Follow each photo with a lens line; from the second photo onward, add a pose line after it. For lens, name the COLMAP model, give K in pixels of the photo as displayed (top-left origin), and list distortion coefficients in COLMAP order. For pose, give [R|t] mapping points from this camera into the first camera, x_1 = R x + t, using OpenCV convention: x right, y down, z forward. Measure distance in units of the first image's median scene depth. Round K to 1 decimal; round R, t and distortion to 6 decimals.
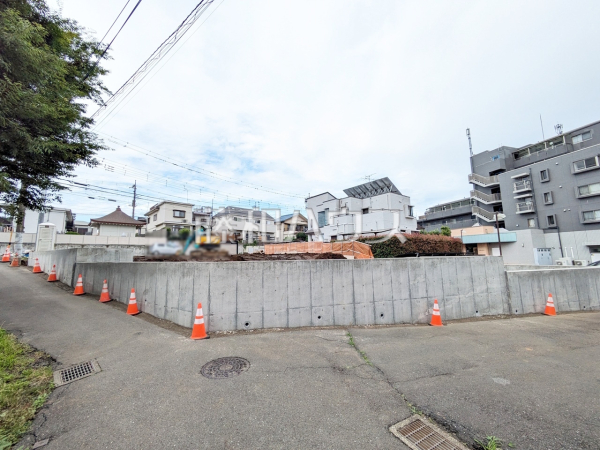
lens RADIAL K [[239.0, 0, 304.7], [0, 239.0, 224.0], [0, 0, 1]] dist [0.001831, 0.000160]
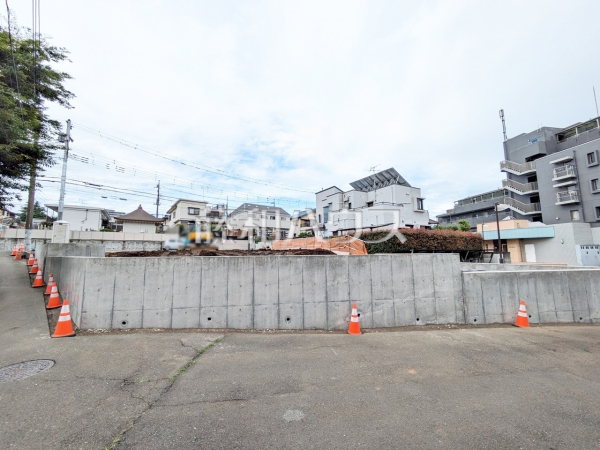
lens RADIAL K [[239.0, 0, 304.0], [0, 239.0, 224.4], [0, 0, 1]] dist [0.001831, 0.000160]
pose [[0.991133, -0.008291, -0.132618, 0.156501], [0.010601, 0.999804, 0.016720, 0.004784], [0.132453, -0.017978, 0.991026, 0.041863]]
